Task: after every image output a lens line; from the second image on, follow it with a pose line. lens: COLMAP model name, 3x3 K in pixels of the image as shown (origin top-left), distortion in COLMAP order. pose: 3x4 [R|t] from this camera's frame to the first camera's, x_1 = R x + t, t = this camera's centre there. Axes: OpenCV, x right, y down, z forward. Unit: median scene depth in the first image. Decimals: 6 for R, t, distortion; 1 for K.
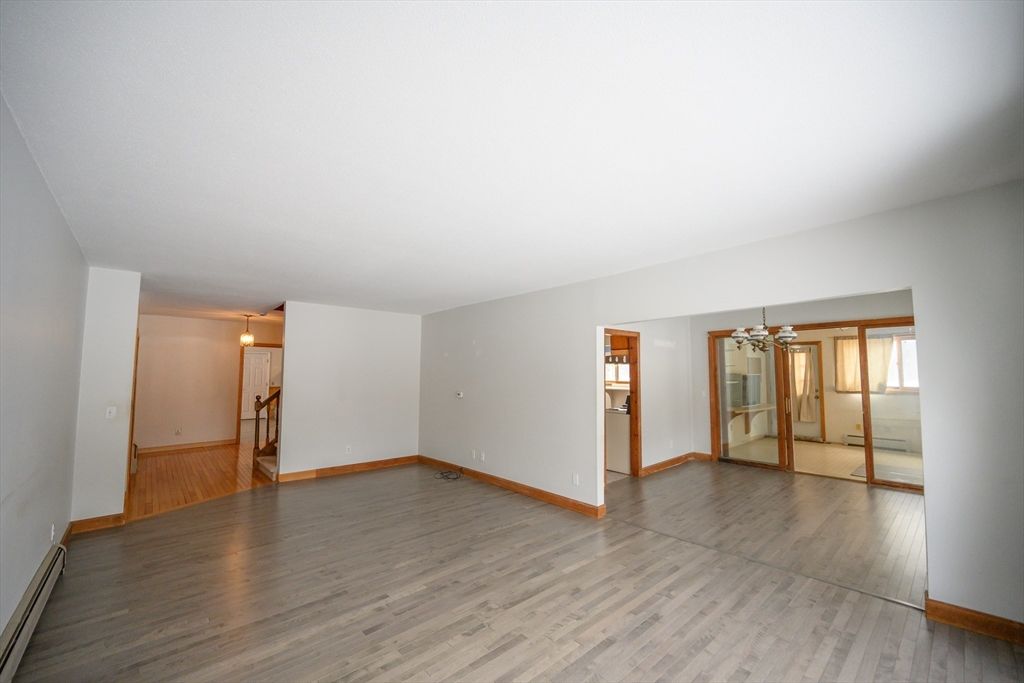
lens RADIAL K [[402.4, 0, 514.4], [0, 402.4, 344.0], [0, 0, 1]] dist [-0.000207, -0.000111]
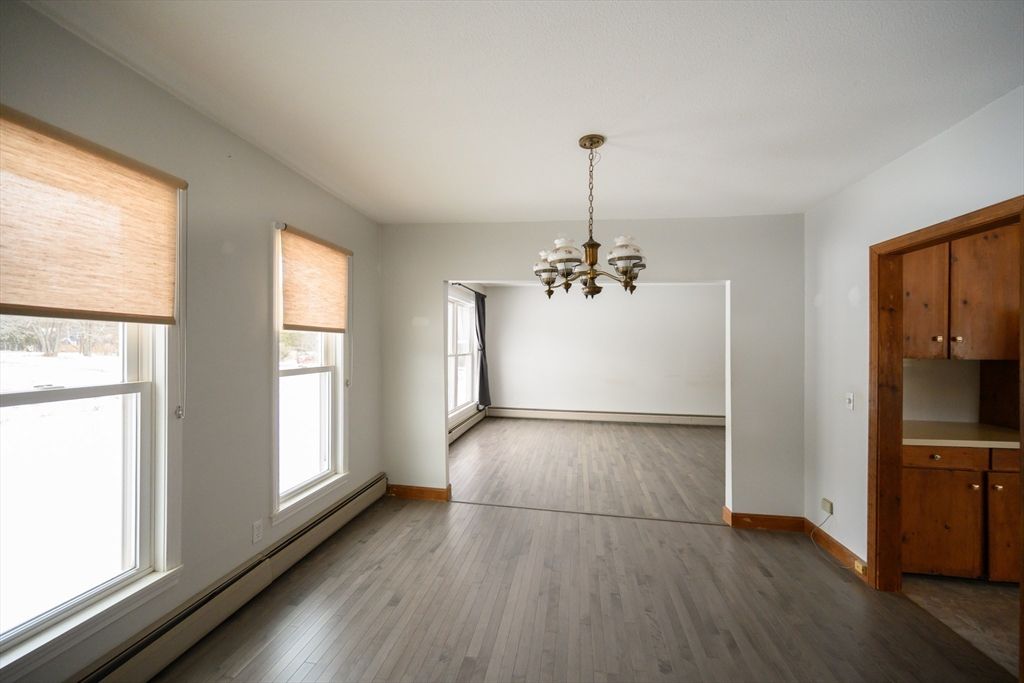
lens RADIAL K [[402.4, 0, 514.4], [0, 402.4, 344.0], [0, 0, 1]] dist [-0.000207, -0.000111]
pose [[-0.771711, -0.004497, -0.635958, 0.748295], [0.036498, 0.998014, -0.051347, 0.074813], [0.634926, -0.062837, -0.770014, 0.980462]]
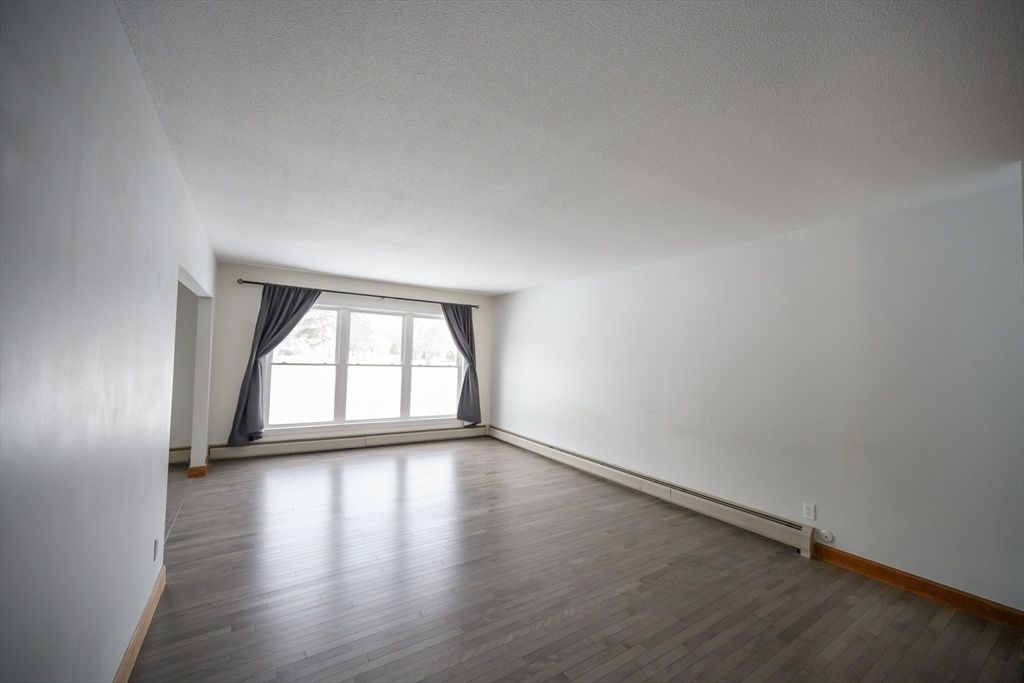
lens RADIAL K [[402.4, 0, 514.4], [0, 402.4, 344.0], [0, 0, 1]] dist [-0.000207, -0.000111]
pose [[-0.987192, -0.013082, 0.159000, -0.281523], [-0.029717, 0.994268, -0.102705, 0.084344], [-0.156745, -0.106114, -0.981922, 1.100285]]
